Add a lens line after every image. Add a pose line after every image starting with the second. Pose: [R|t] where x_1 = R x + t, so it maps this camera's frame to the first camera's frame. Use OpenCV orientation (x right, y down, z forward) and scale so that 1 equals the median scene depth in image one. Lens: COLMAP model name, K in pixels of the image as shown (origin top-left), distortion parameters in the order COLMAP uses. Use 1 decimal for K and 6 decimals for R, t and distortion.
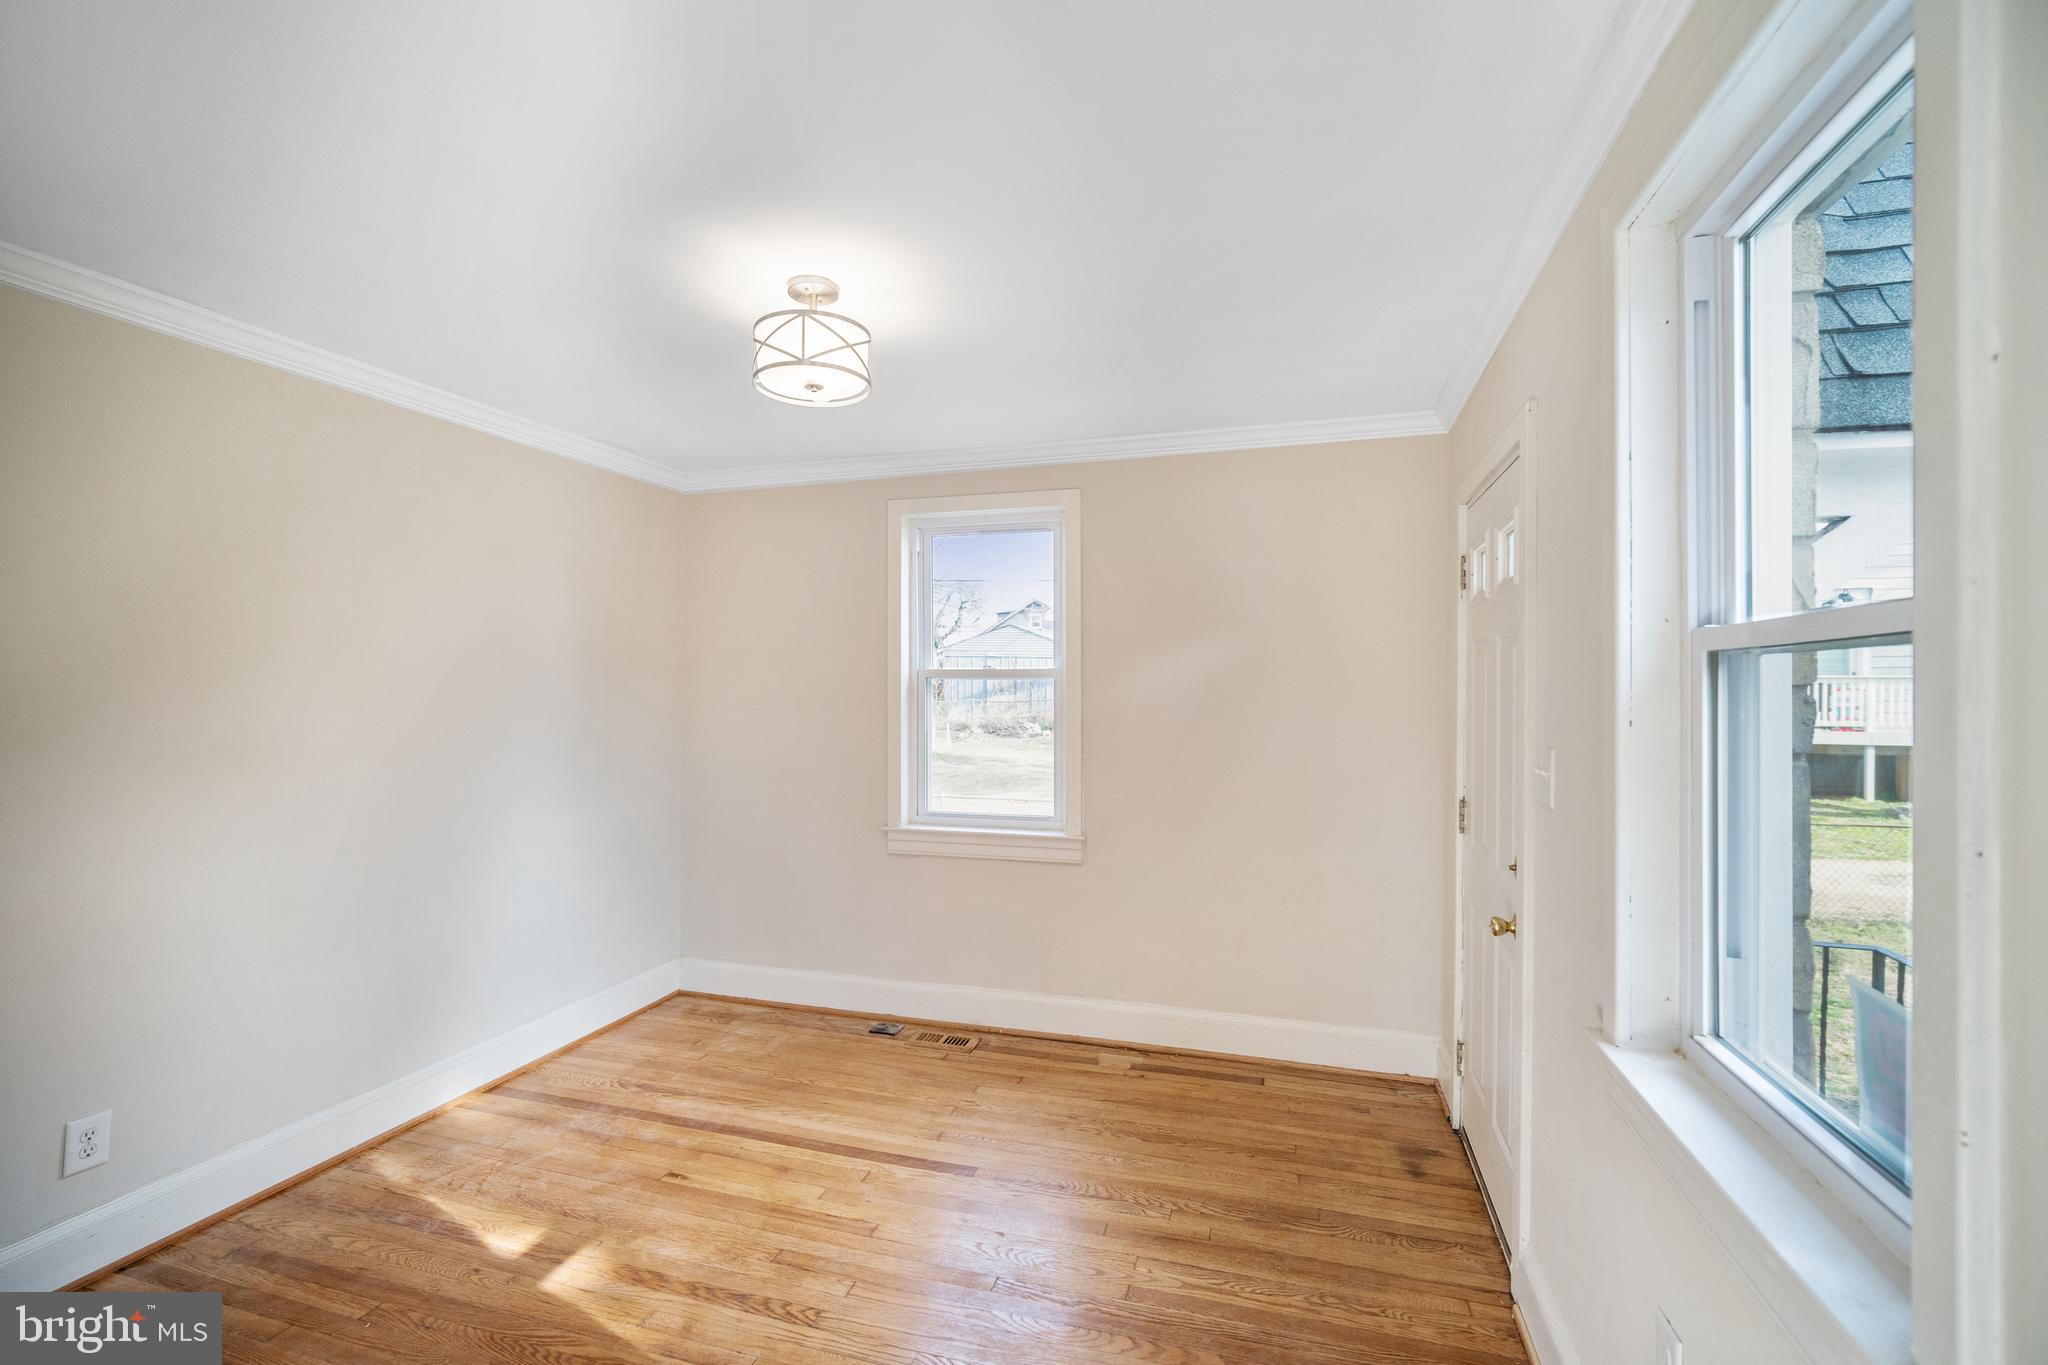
lens RADIAL K [[901.9, 0, 1028.9], [0, 901.9, 691.6], [0, 0, 1]] dist [-0.011525, 0.003360]
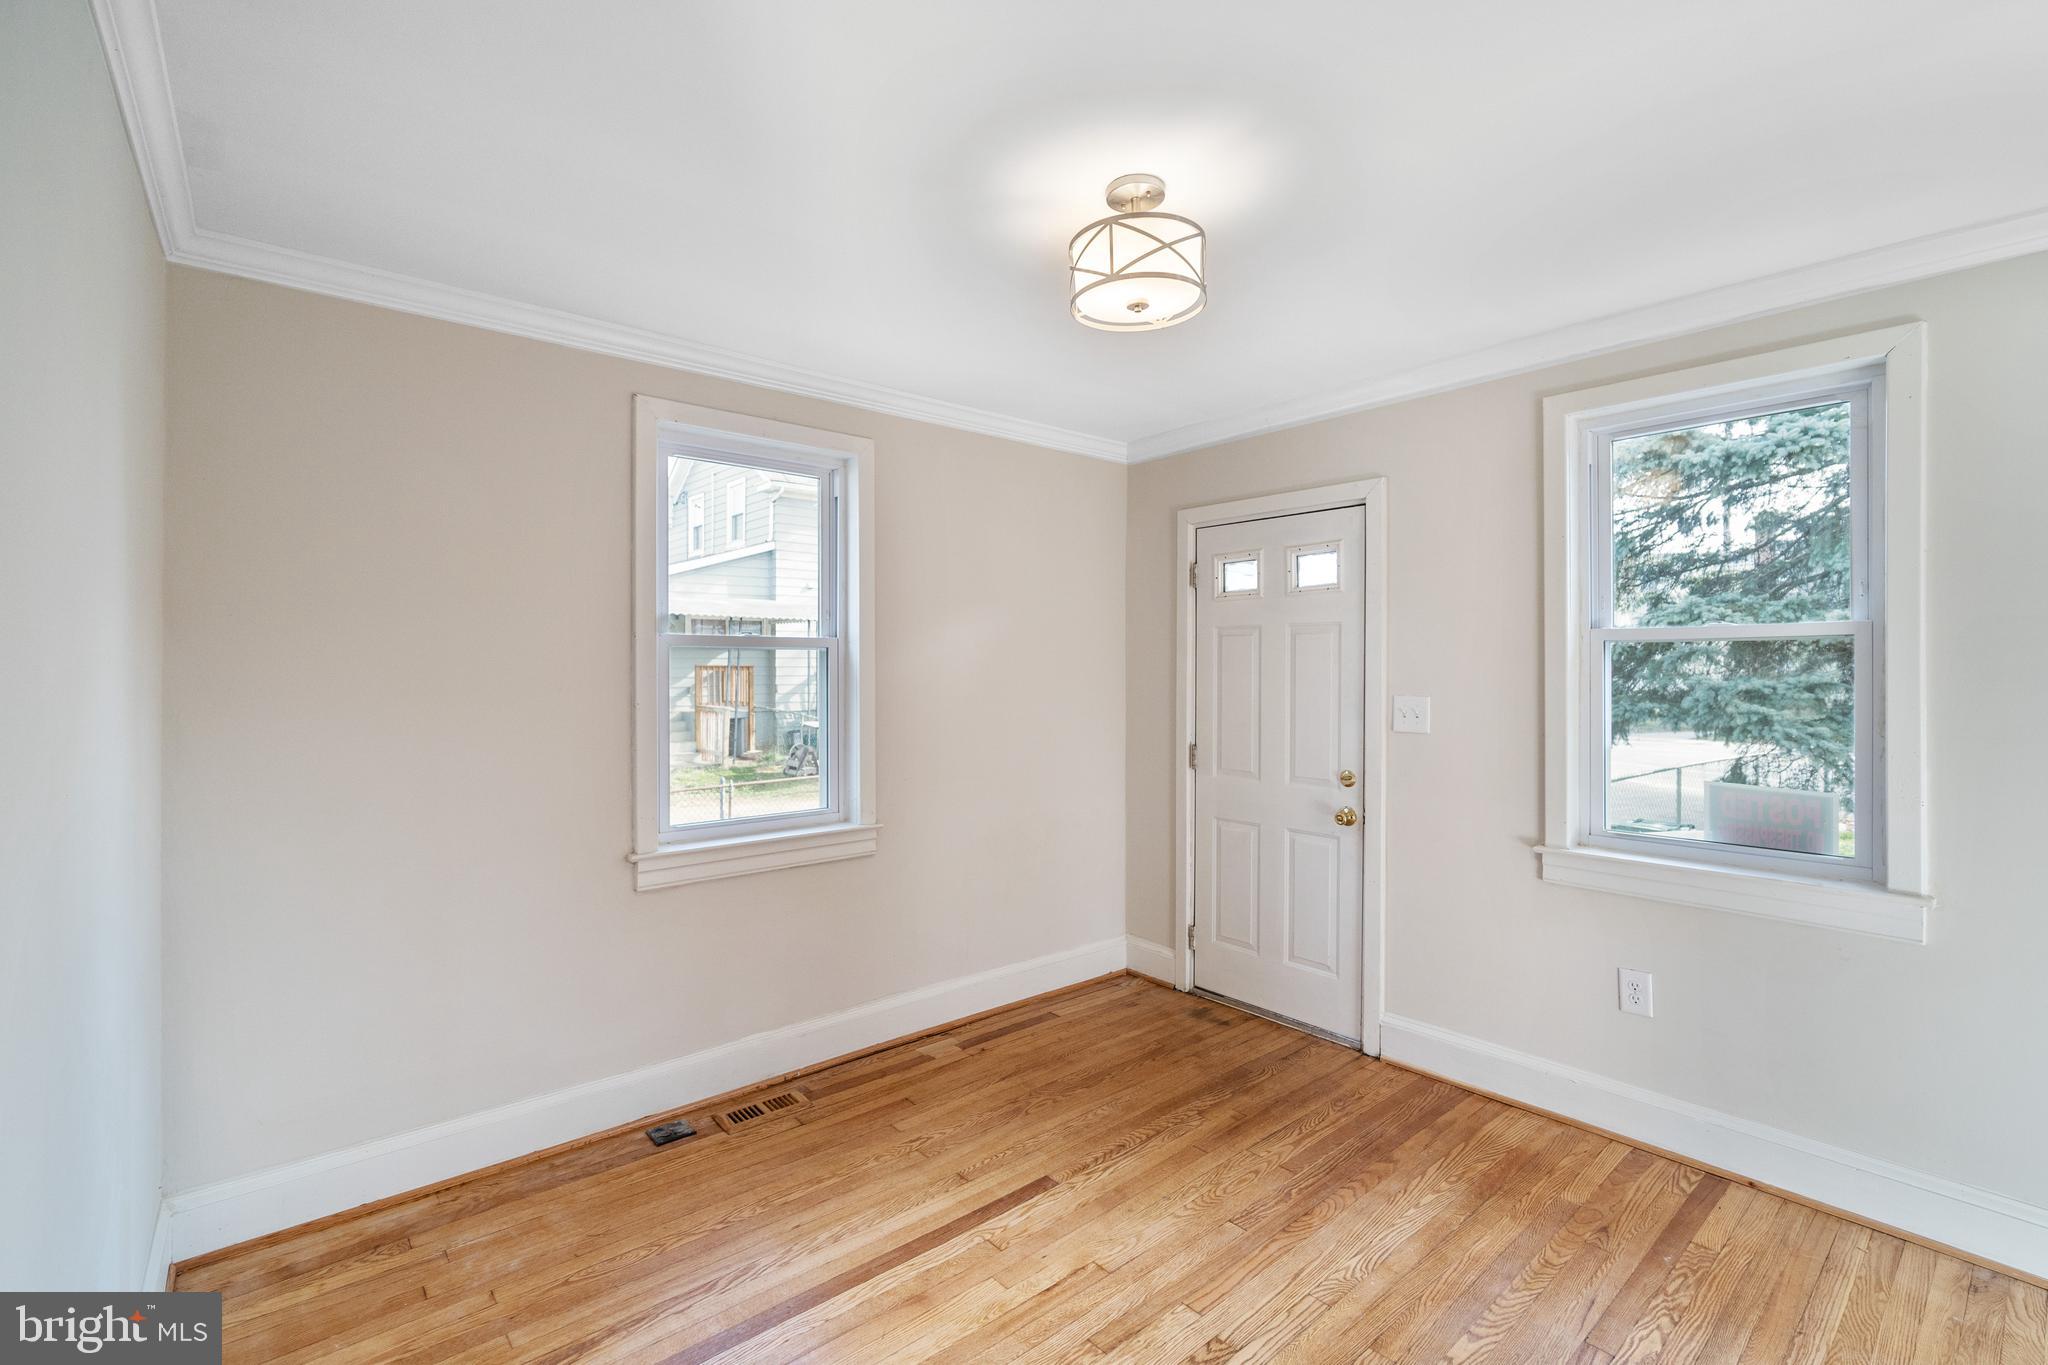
lens RADIAL K [[901.9, 0, 1042.4], [0, 901.9, 681.4], [0, 0, 1]] dist [-0.011525, 0.003360]
pose [[0.536265, -0.013591, 0.843940, -0.663690], [0.003981, 0.999900, 0.013574, 0.006424], [-0.844040, -0.003920, 0.536266, 0.405423]]
